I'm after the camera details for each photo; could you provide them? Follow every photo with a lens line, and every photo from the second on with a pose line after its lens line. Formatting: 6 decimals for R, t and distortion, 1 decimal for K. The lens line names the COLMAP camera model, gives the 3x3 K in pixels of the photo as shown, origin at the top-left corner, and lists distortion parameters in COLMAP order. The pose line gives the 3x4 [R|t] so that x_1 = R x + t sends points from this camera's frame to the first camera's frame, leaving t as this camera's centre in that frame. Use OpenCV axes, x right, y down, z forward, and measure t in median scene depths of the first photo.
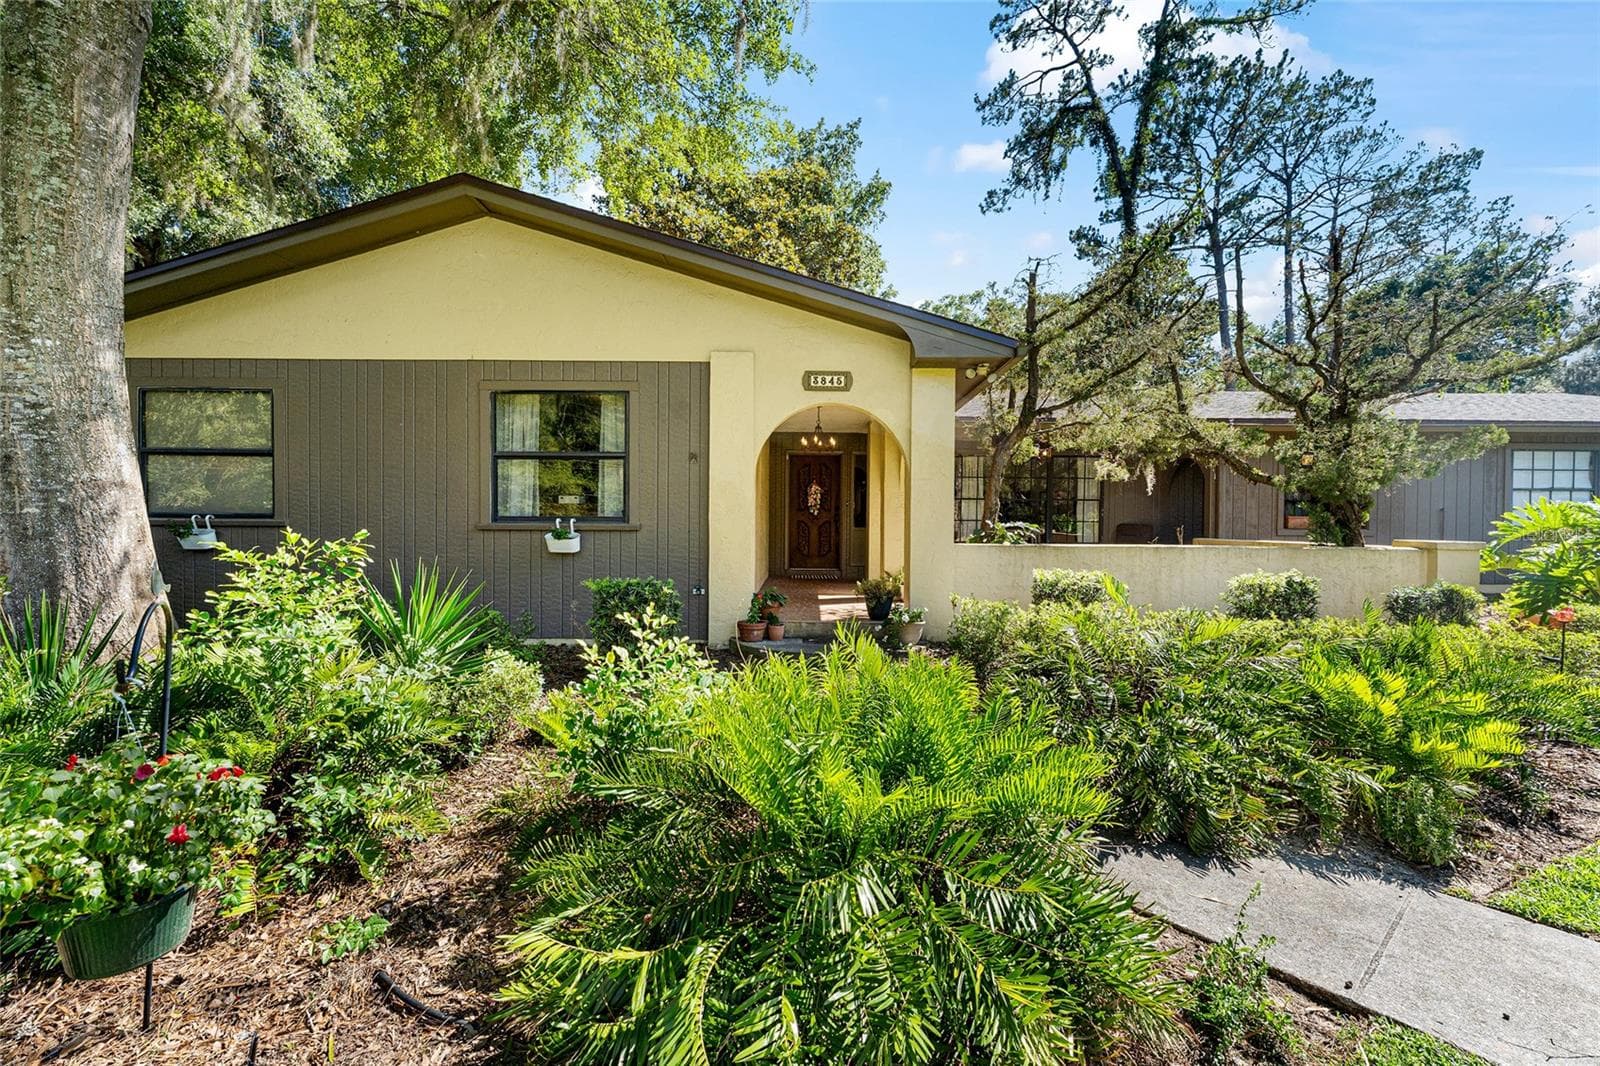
lens RADIAL K [[629.4, 0, 796.3], [0, 629.4, 522.1], [0, 0, 1]] dist [-0.008550, 0.000169]
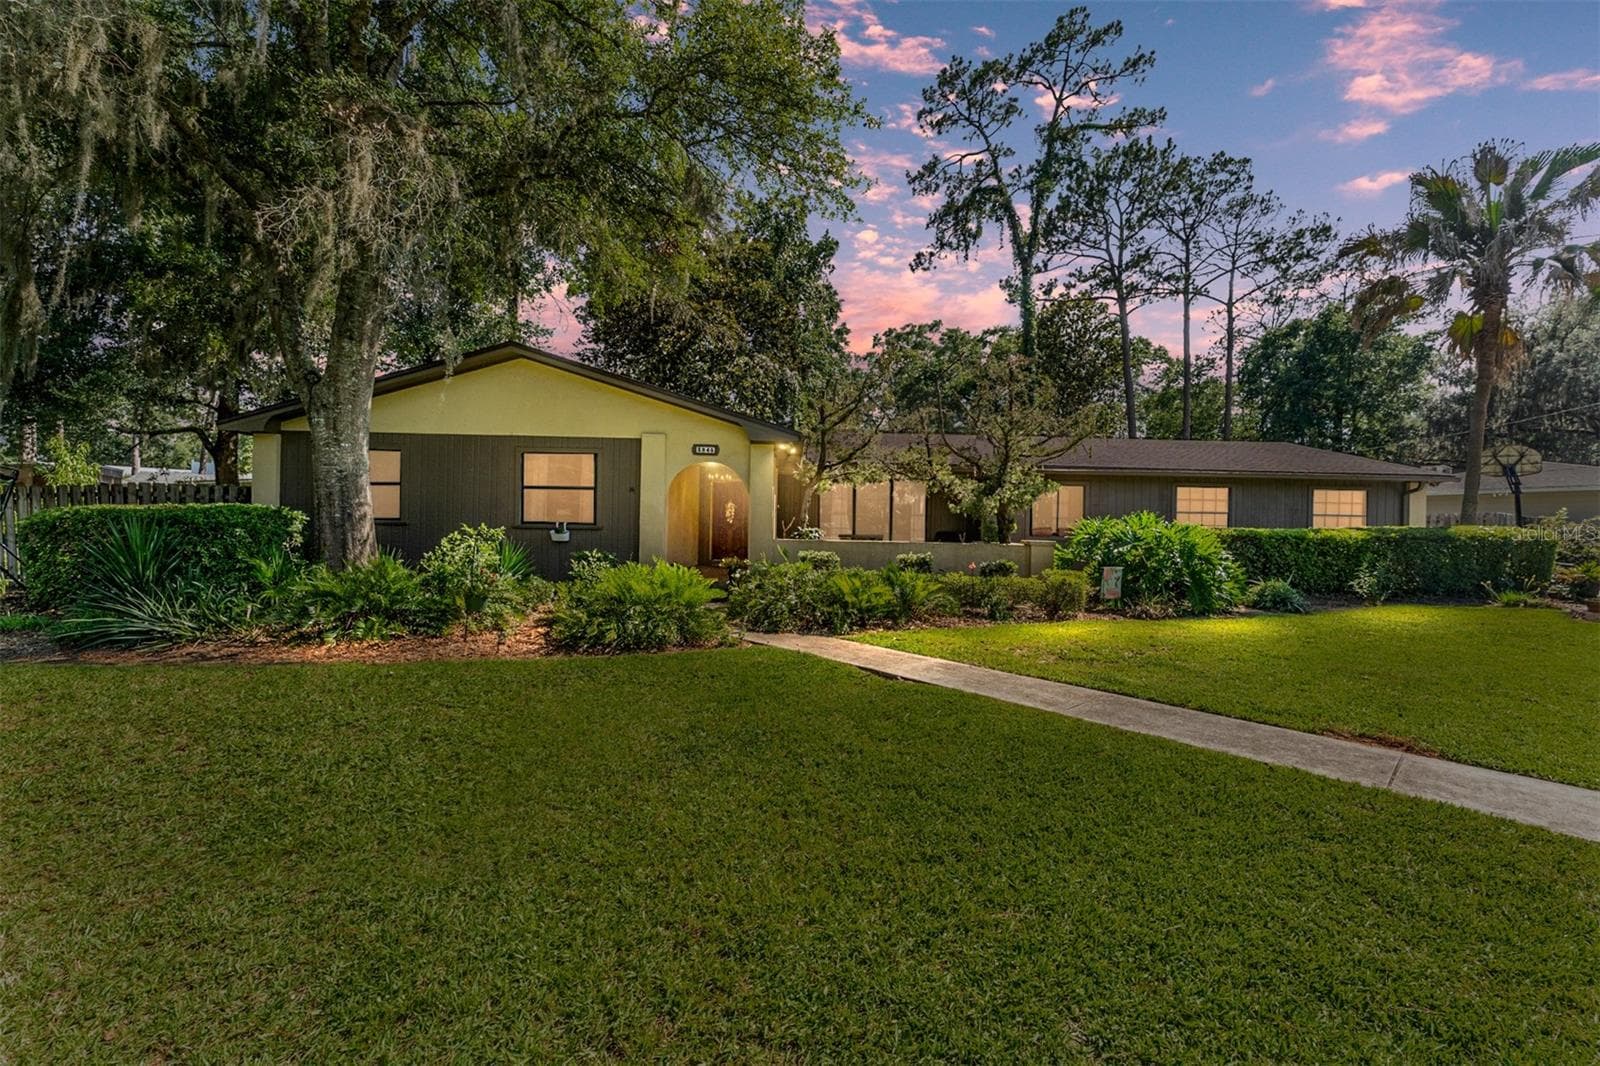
lens RADIAL K [[629.4, 0, 796.3], [0, 629.4, 522.1], [0, 0, 1]] dist [-0.008550, 0.000169]
pose [[0.999656, 0.013321, 0.022602, 0.065361], [-0.013011, 0.999820, -0.013810, 0.002382], [-0.022782, 0.013511, 0.999649, -0.200915]]
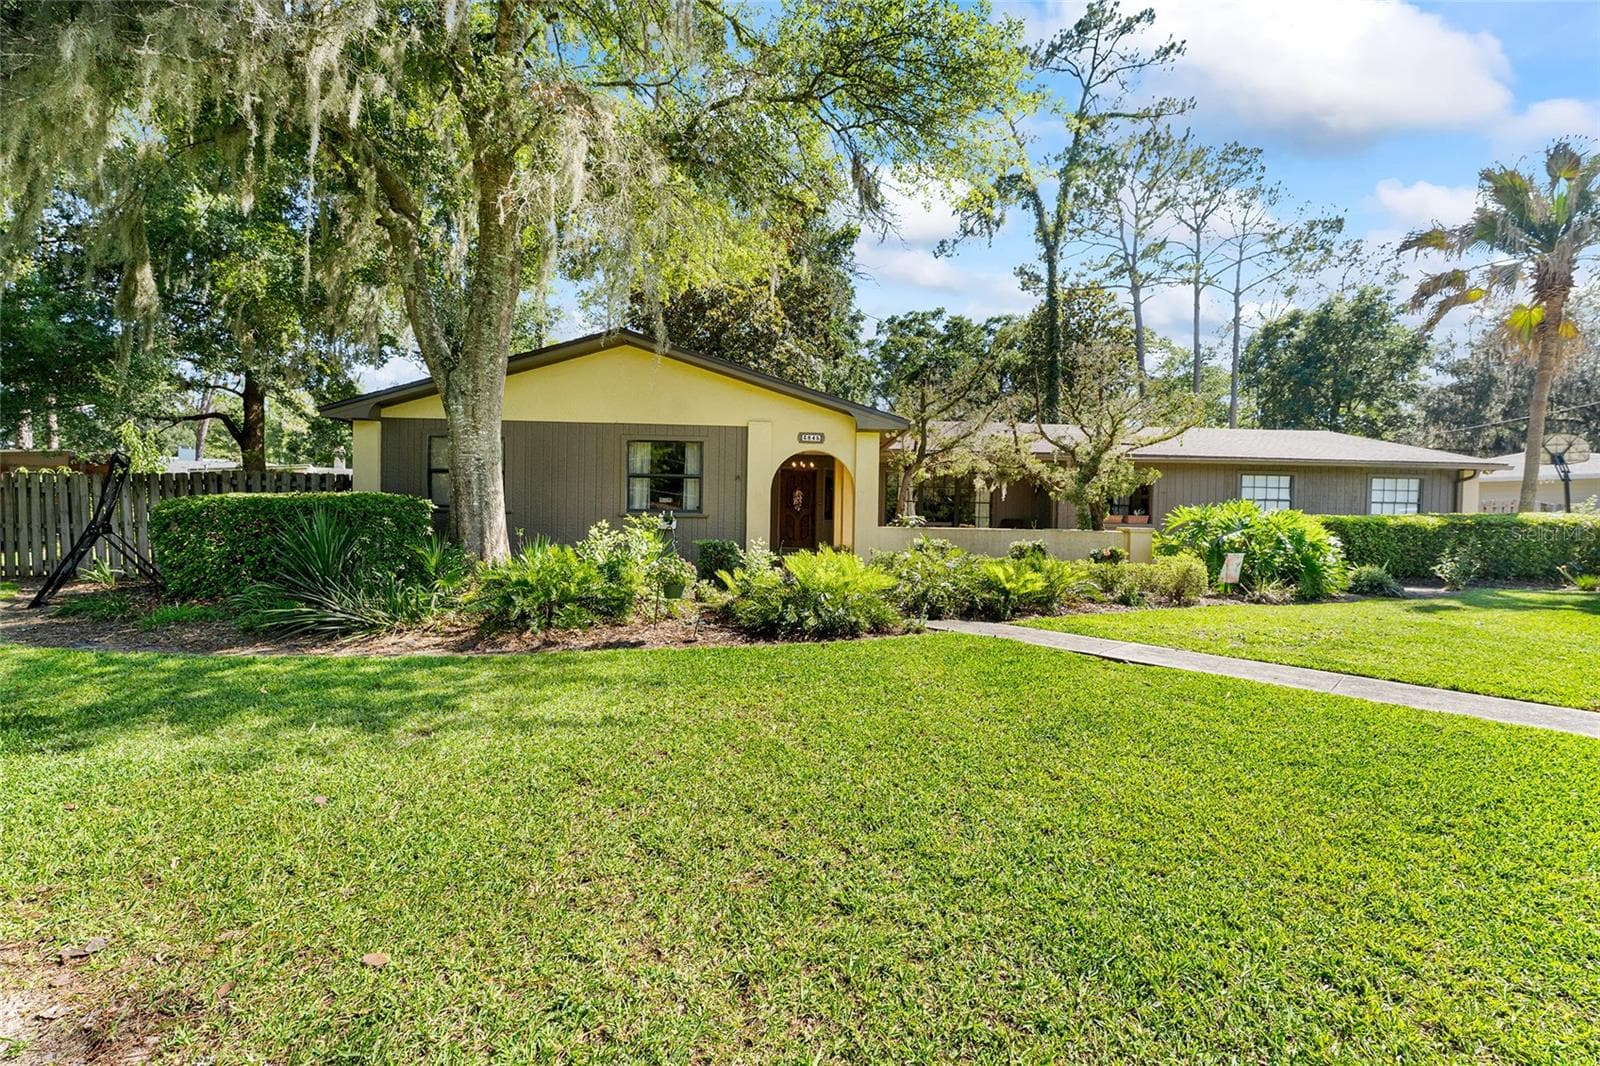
lens RADIAL K [[629.4, 0, 796.3], [0, 629.4, 522.1], [0, 0, 1]] dist [-0.008550, 0.000169]
pose [[0.998797, 0.010820, 0.047820, -0.018919], [-0.011089, 0.999924, 0.005357, 0.003300], [-0.047758, -0.005881, 0.998842, -0.200467]]
